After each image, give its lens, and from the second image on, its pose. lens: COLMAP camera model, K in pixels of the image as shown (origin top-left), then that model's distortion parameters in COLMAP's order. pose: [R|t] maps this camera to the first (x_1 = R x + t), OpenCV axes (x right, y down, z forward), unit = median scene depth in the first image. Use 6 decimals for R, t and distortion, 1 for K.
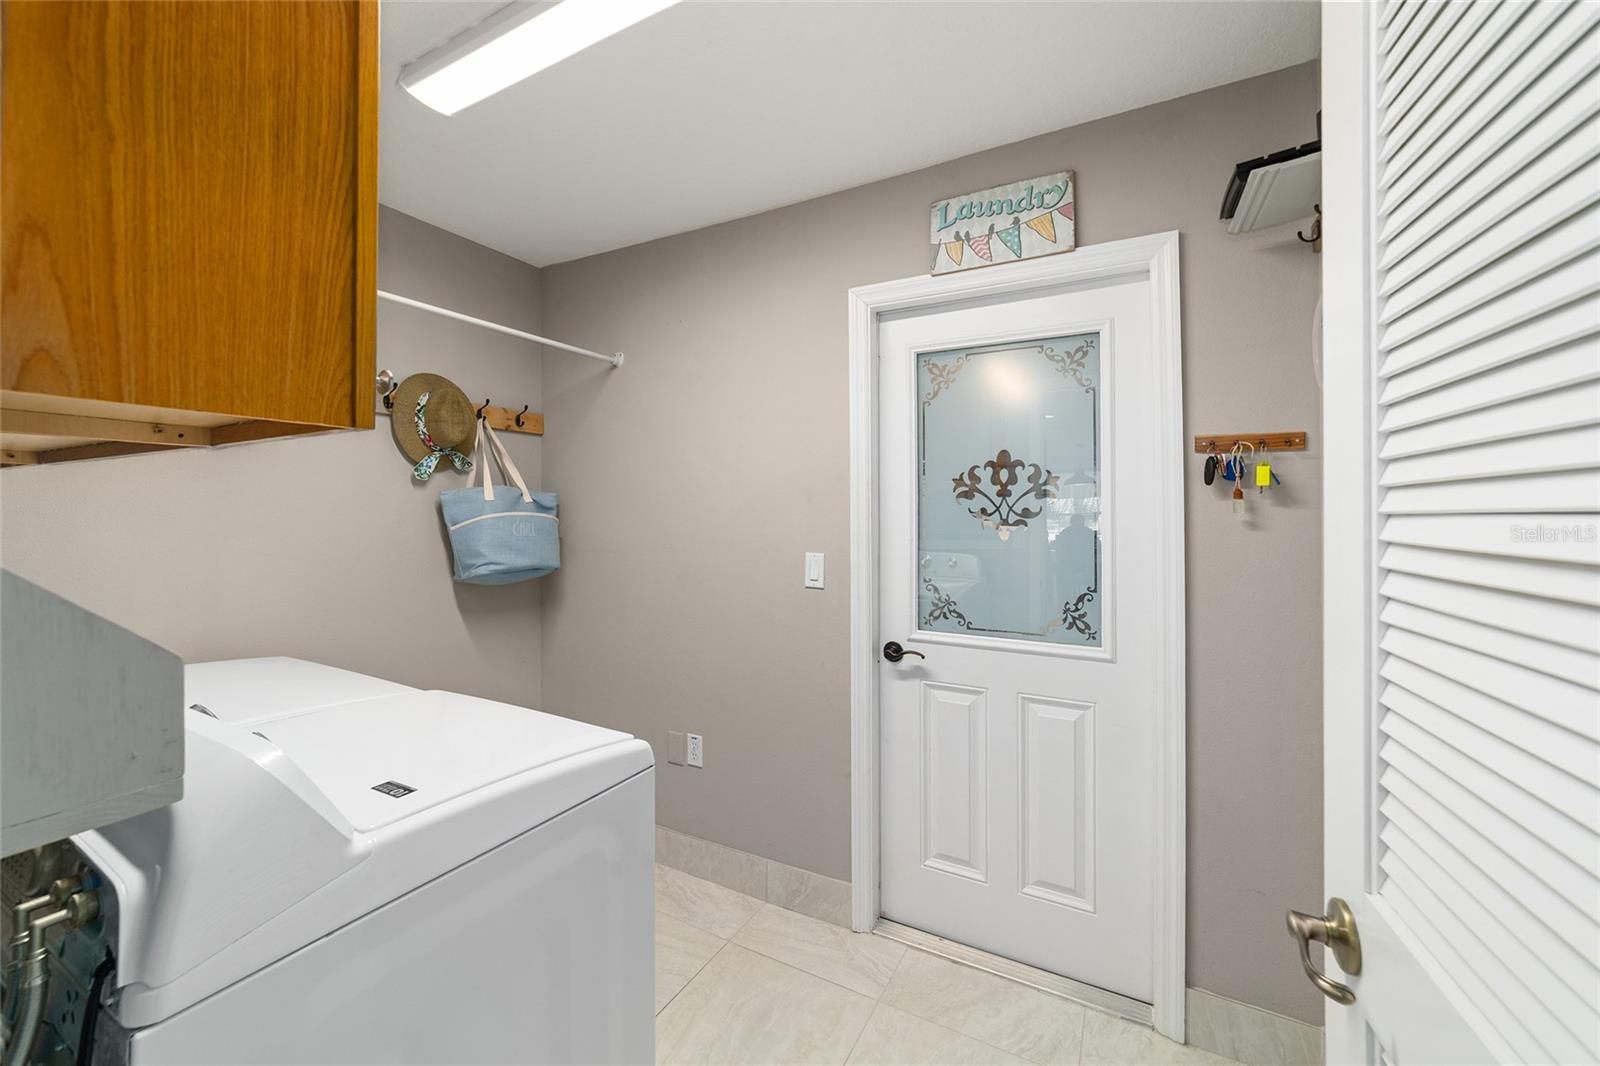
lens RADIAL K [[615.4, 0, 803.9], [0, 615.4, 519.7], [0, 0, 1]] dist [-0.013866, 0.004793]
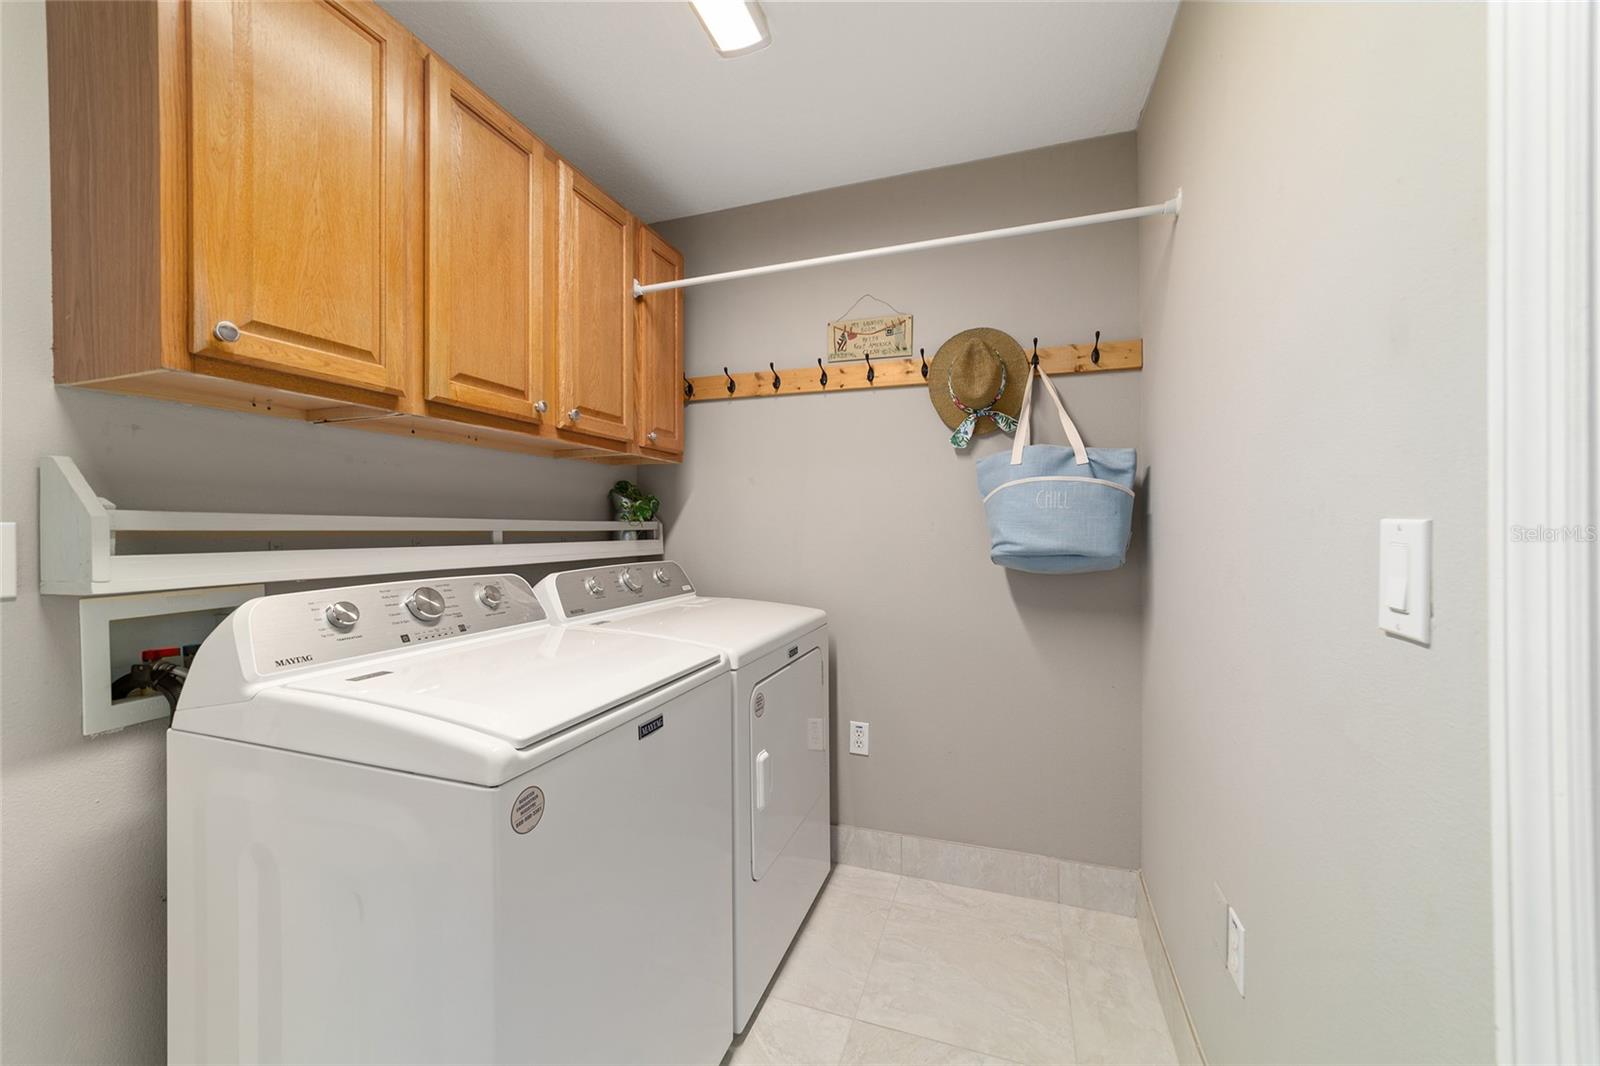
lens RADIAL K [[615.4, 0, 800.8], [0, 615.4, 528.5], [0, 0, 1]] dist [-0.013866, 0.004793]
pose [[0.152999, -0.000744, -0.988226, 0.230881], [-0.007871, 0.999967, -0.001971, 0.055580], [0.988195, 0.008079, 0.152988, 0.604142]]
